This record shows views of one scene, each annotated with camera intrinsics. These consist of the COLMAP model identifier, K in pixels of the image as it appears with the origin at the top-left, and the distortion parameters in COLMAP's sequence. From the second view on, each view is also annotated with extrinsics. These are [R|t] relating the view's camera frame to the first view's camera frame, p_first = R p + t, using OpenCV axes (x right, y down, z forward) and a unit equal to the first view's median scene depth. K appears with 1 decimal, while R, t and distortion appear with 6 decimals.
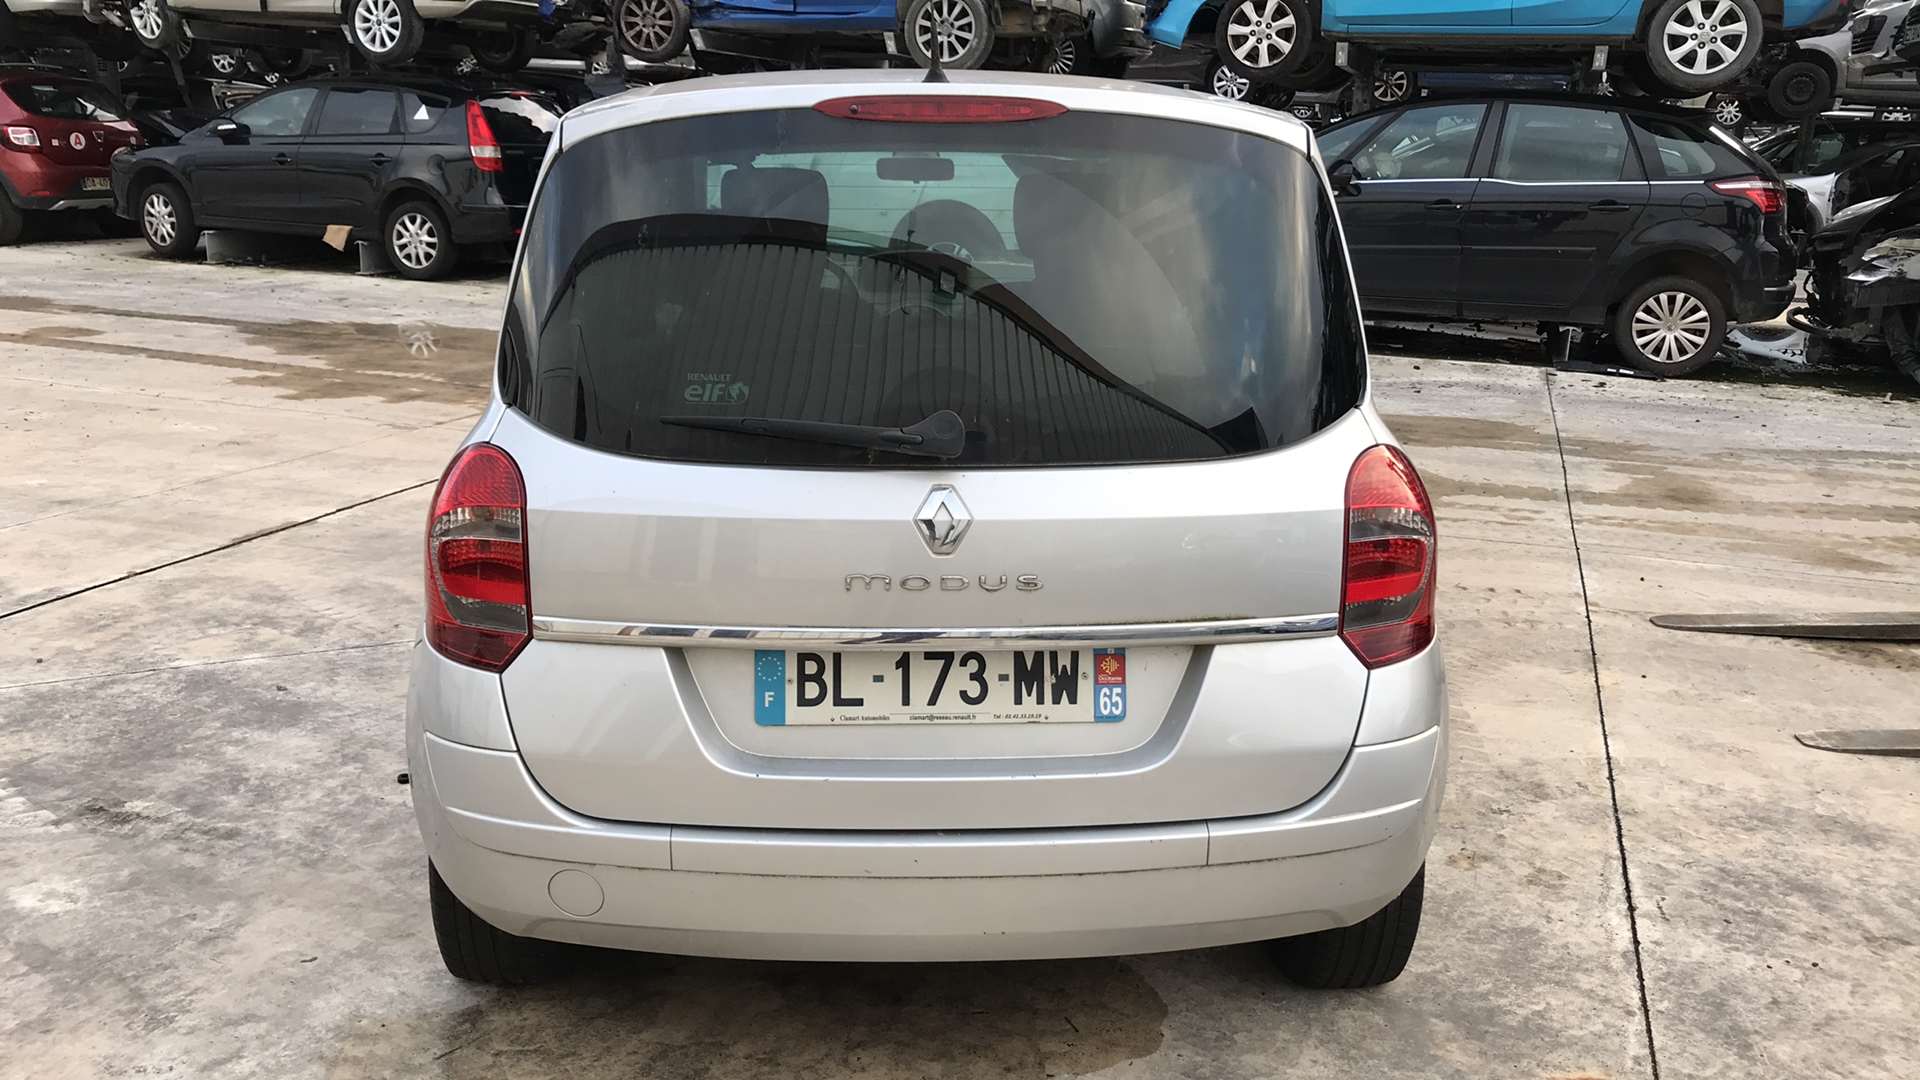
lens RADIAL K [[1610.1, 0, 959.0], [0, 1610.1, 480.4], [0, 0, 1]] dist [0.015133, 0.011549]
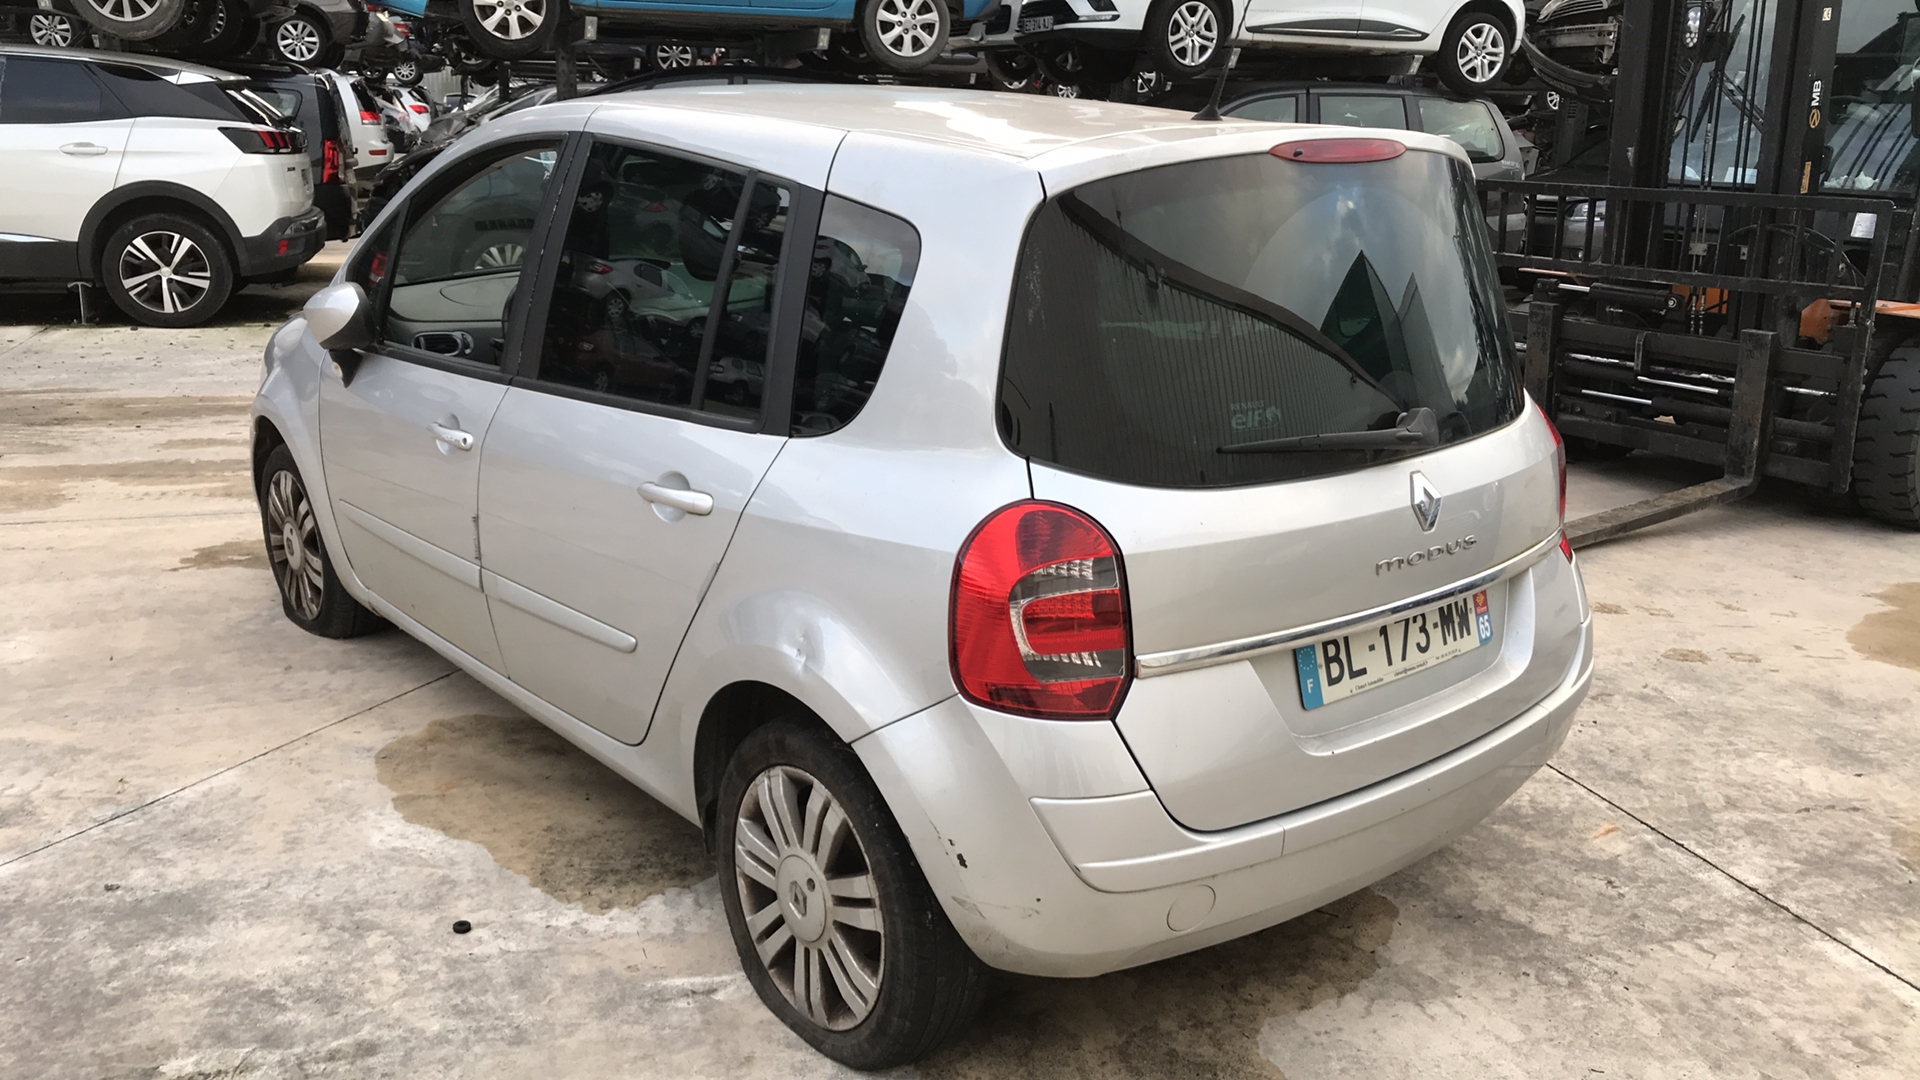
lens RADIAL K [[1582.6, 0, 955.4], [0, 1582.6, 479.1], [0, 0, 1]] dist [0.003836, -0.004413]
pose [[0.796796, -0.144041, 0.586829, -0.926409], [0.124861, 0.989460, 0.073334, -0.115439], [-0.591207, 0.014840, 0.806383, 0.258234]]
